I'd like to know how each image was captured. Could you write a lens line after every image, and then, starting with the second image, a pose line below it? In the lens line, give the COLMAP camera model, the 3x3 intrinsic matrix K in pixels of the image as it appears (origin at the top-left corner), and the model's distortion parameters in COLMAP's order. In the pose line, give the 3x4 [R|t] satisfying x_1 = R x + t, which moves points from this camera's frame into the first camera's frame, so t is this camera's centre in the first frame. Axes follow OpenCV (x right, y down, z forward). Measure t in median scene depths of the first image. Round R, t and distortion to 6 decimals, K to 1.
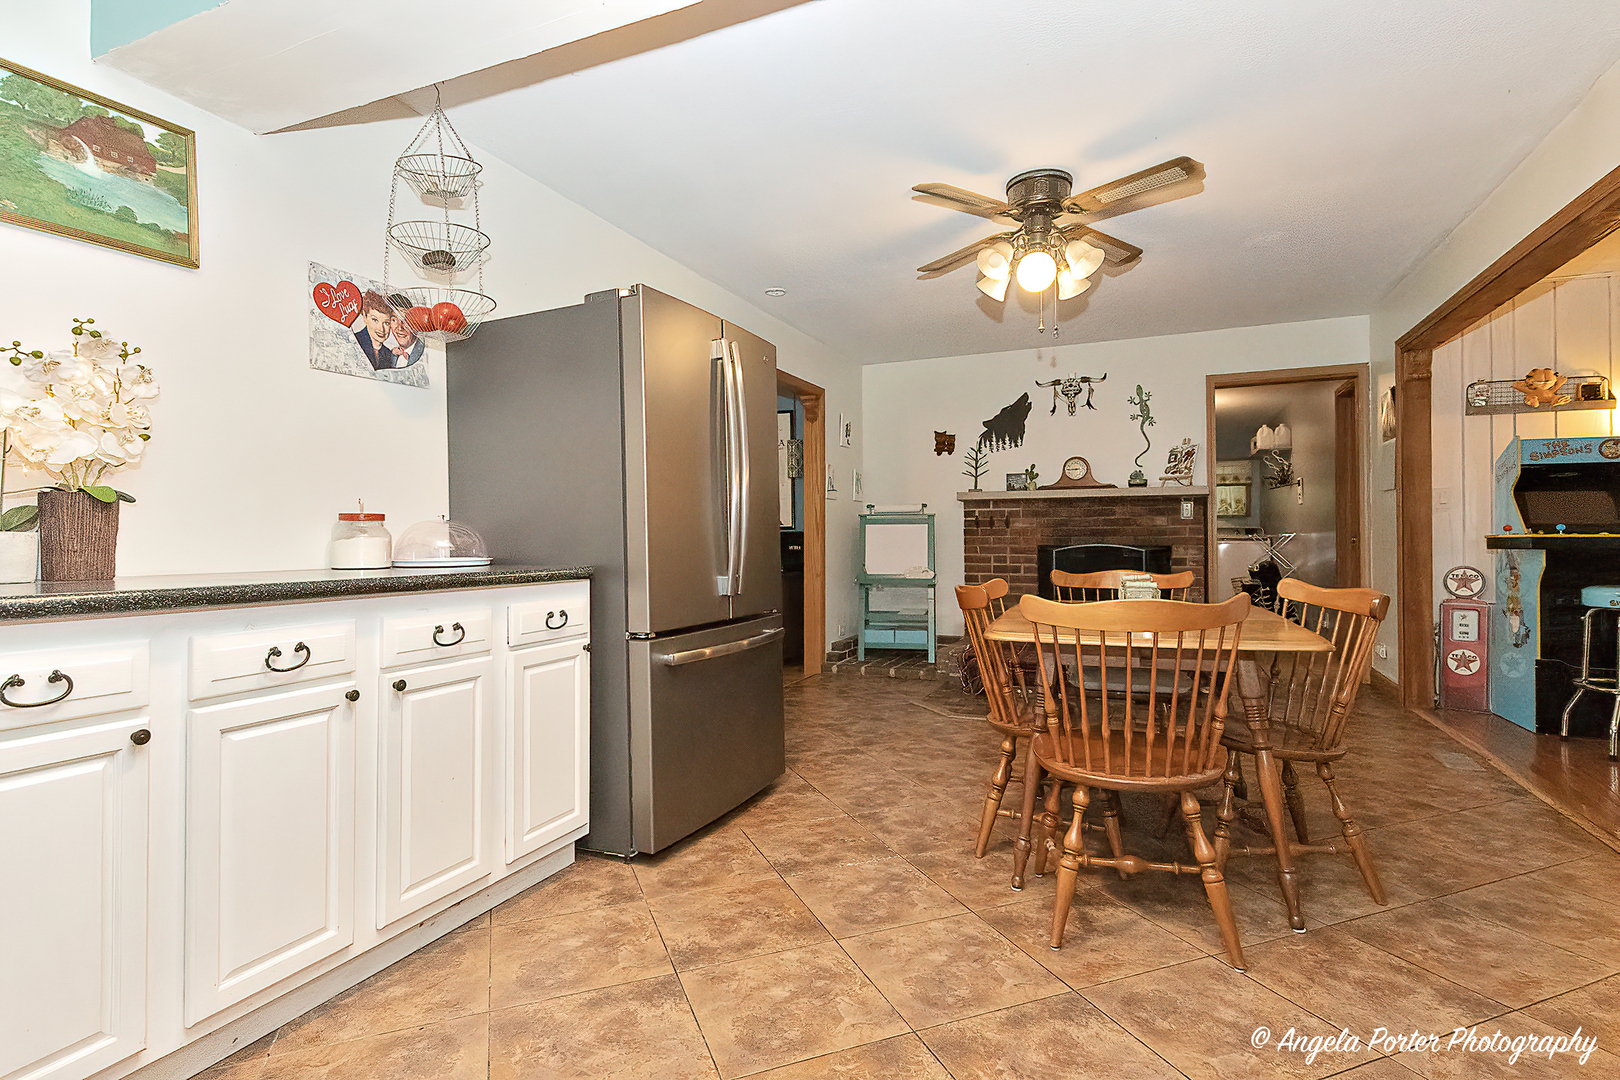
lens RADIAL K [[762.8, 0, 810.8], [0, 762.8, 528.4], [0, 0, 1]] dist [-0.000032, -0.000061]
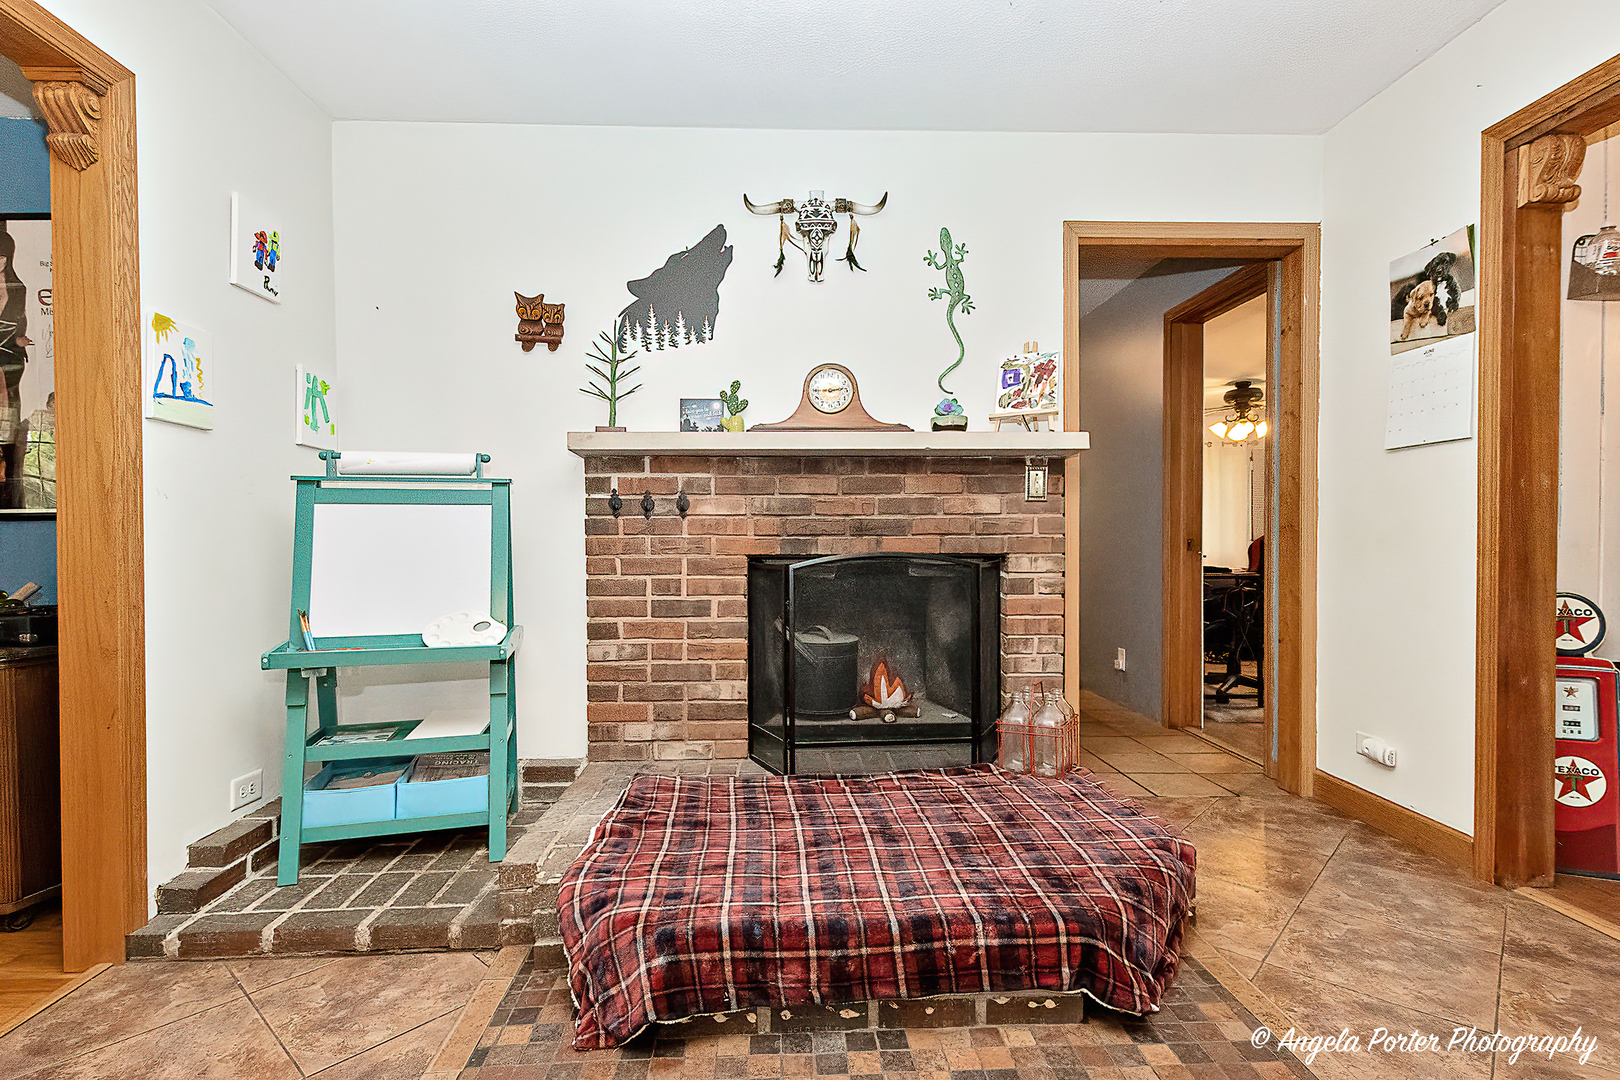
lens RADIAL K [[779.9, 0, 806.3], [0, 779.9, 548.7], [0, 0, 1]] dist [0.002540, 0.000432]
pose [[0.900199, -0.004654, 0.435453, 0.125000], [-0.004215, 0.999803, 0.019399, 0.009055], [-0.435458, -0.019298, 0.900002, 0.562801]]
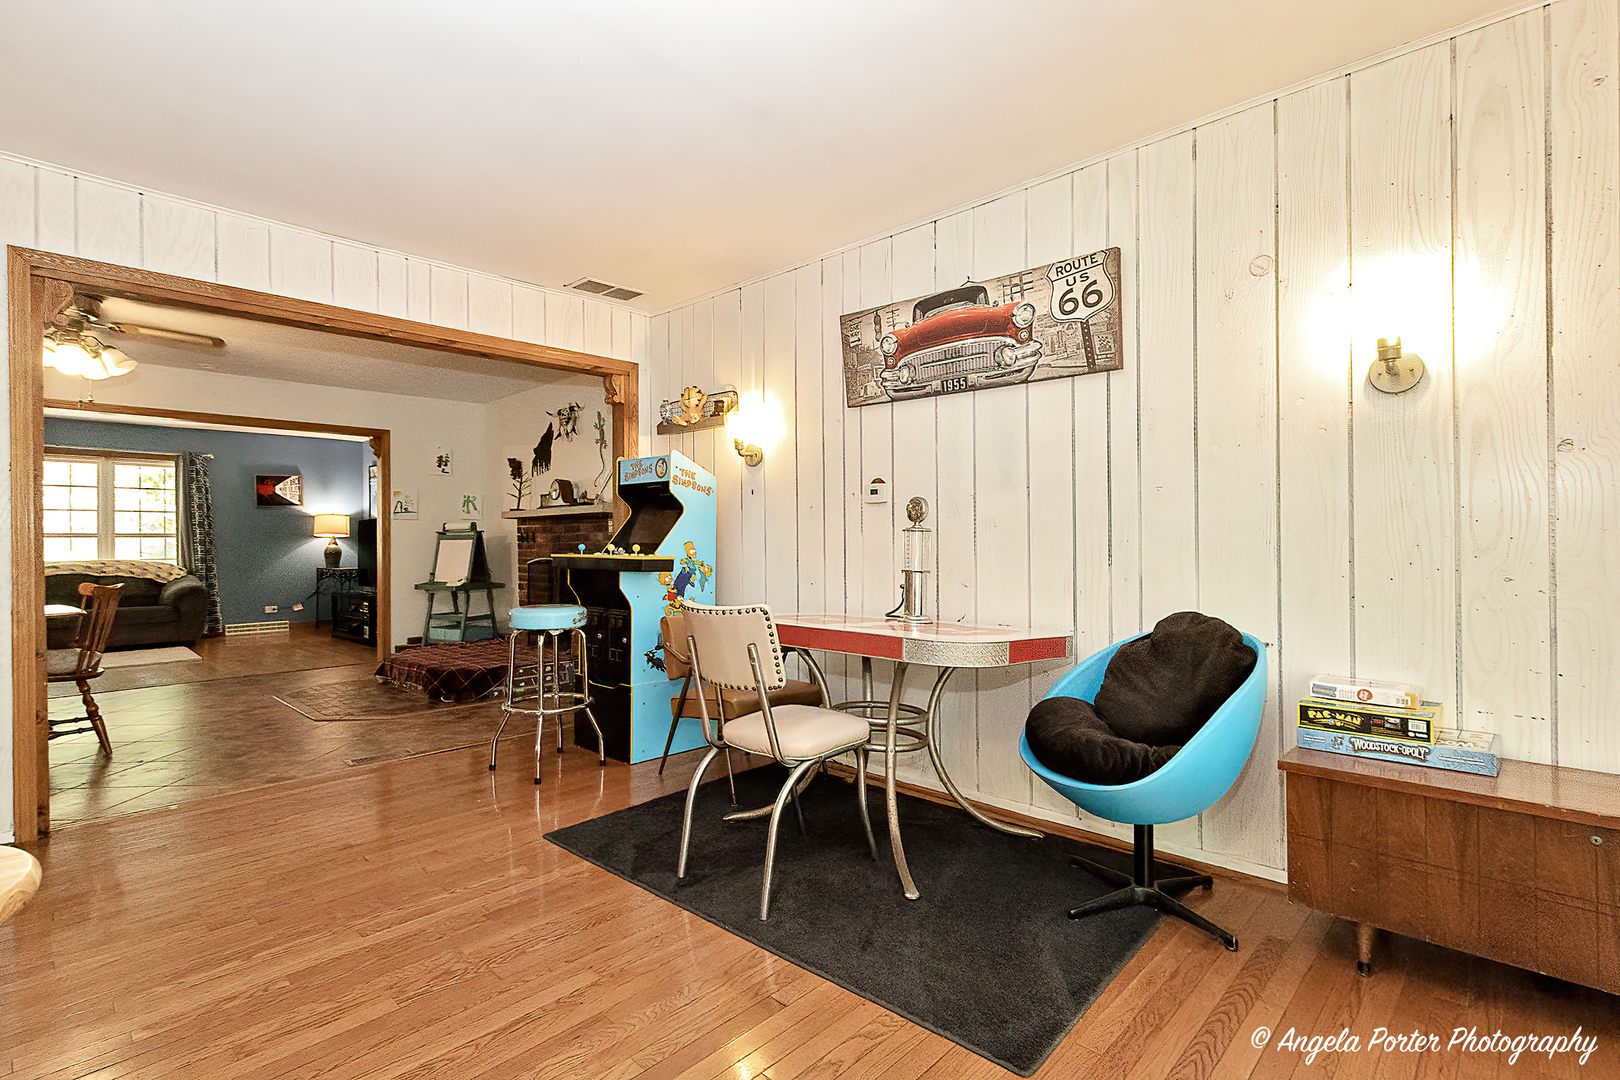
lens RADIAL K [[762.8, 0, 810.8], [0, 762.8, 528.4], [0, 0, 1]] dist [-0.000032, -0.000061]
pose [[0.937887, -0.010427, -0.346784, 1.056206], [0.009808, 0.999946, -0.003542, -0.013607], [0.346802, -0.000079, 0.937938, 0.079283]]
